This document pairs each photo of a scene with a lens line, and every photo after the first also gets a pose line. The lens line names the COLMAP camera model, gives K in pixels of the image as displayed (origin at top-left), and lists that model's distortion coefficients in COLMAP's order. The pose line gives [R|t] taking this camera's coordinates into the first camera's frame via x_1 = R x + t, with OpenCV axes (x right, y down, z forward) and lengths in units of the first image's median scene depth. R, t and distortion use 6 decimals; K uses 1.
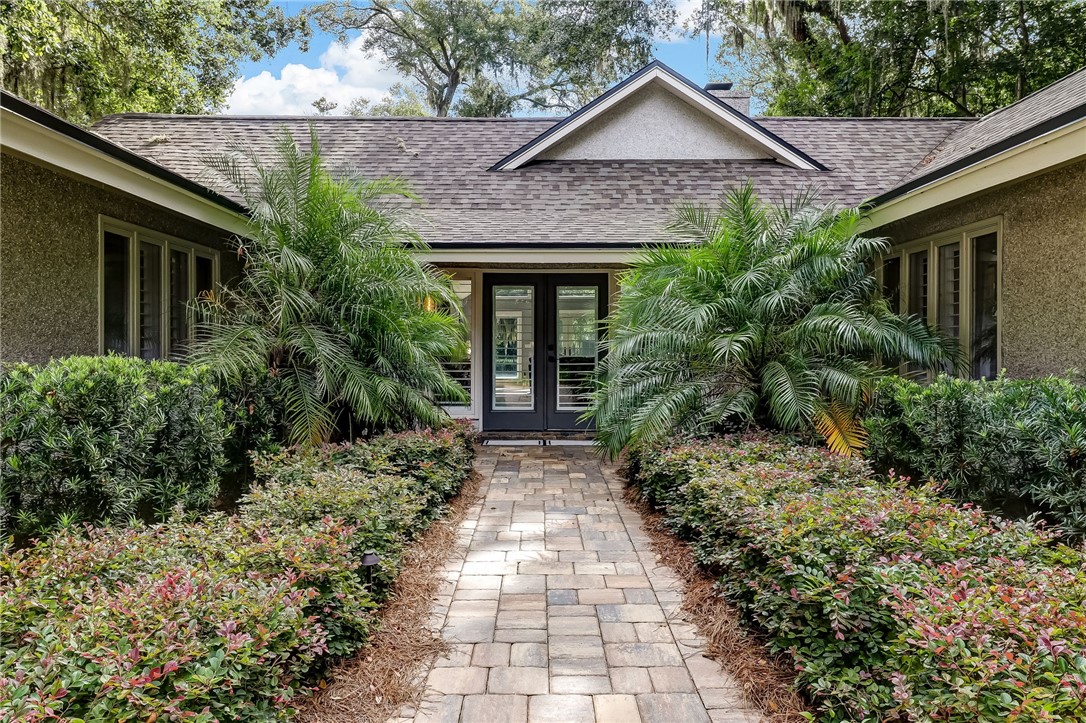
lens RADIAL K [[776.0, 0, 545.0], [0, 776.0, 345.4], [0, 0, 1]] dist [0.003960, 0.000332]
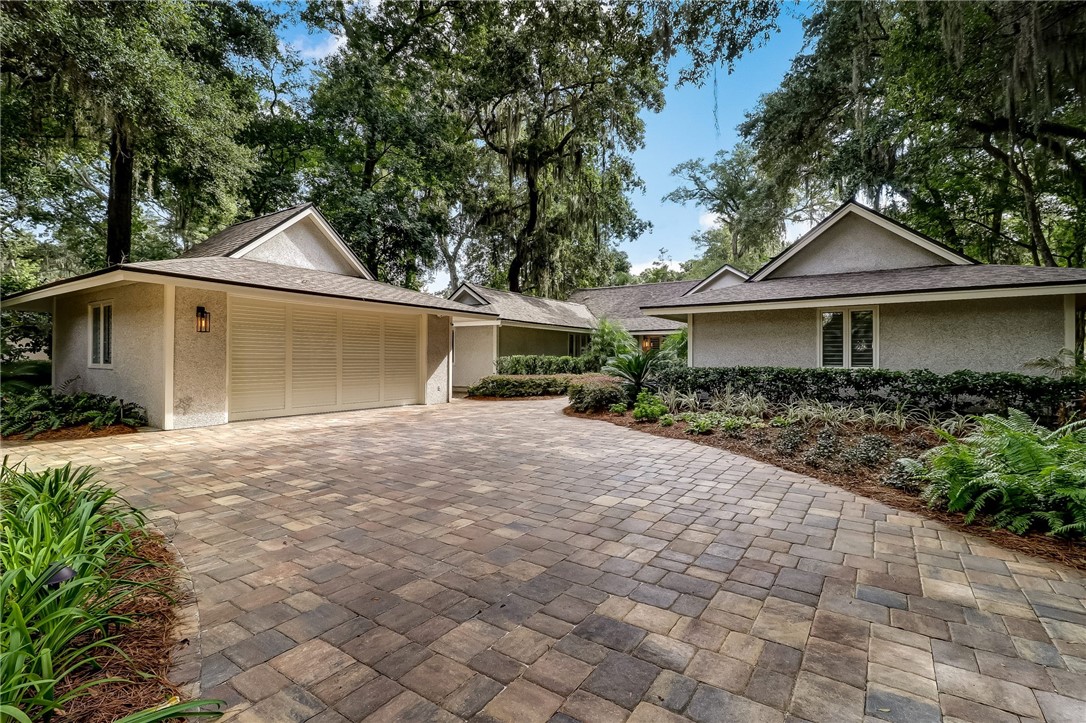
lens RADIAL K [[501.6, 0, 537.0], [0, 501.6, 354.9], [0, 0, 1]] dist [0.023682, -0.013098]
pose [[0.816843, -0.002110, -0.576857, 0.716542], [-0.001873, 0.999978, -0.006309, 0.011694], [0.576857, 0.006234, 0.816821, -1.125704]]
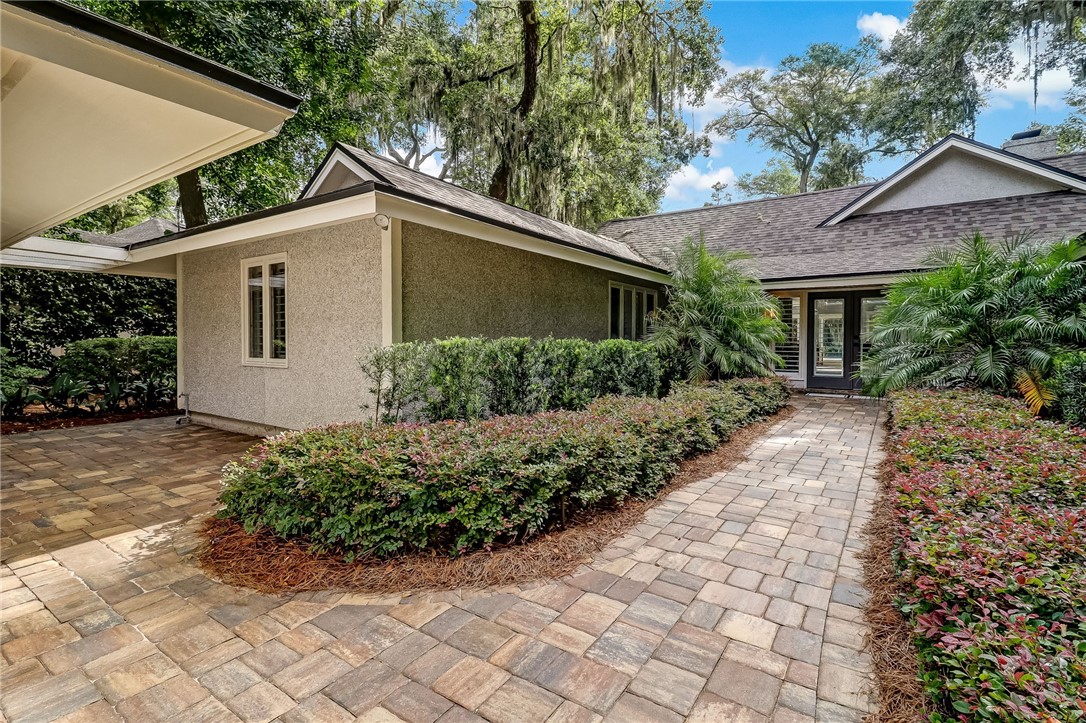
lens RADIAL K [[505.3, 0, 539.2], [0, 505.3, 358.4], [0, 0, 1]] dist [0.019432, -0.011954]
pose [[0.813401, 0.022164, -0.581281, 0.081015], [0.000988, 0.999220, 0.039482, 0.003819], [0.581703, -0.032690, 0.812744, -0.205423]]
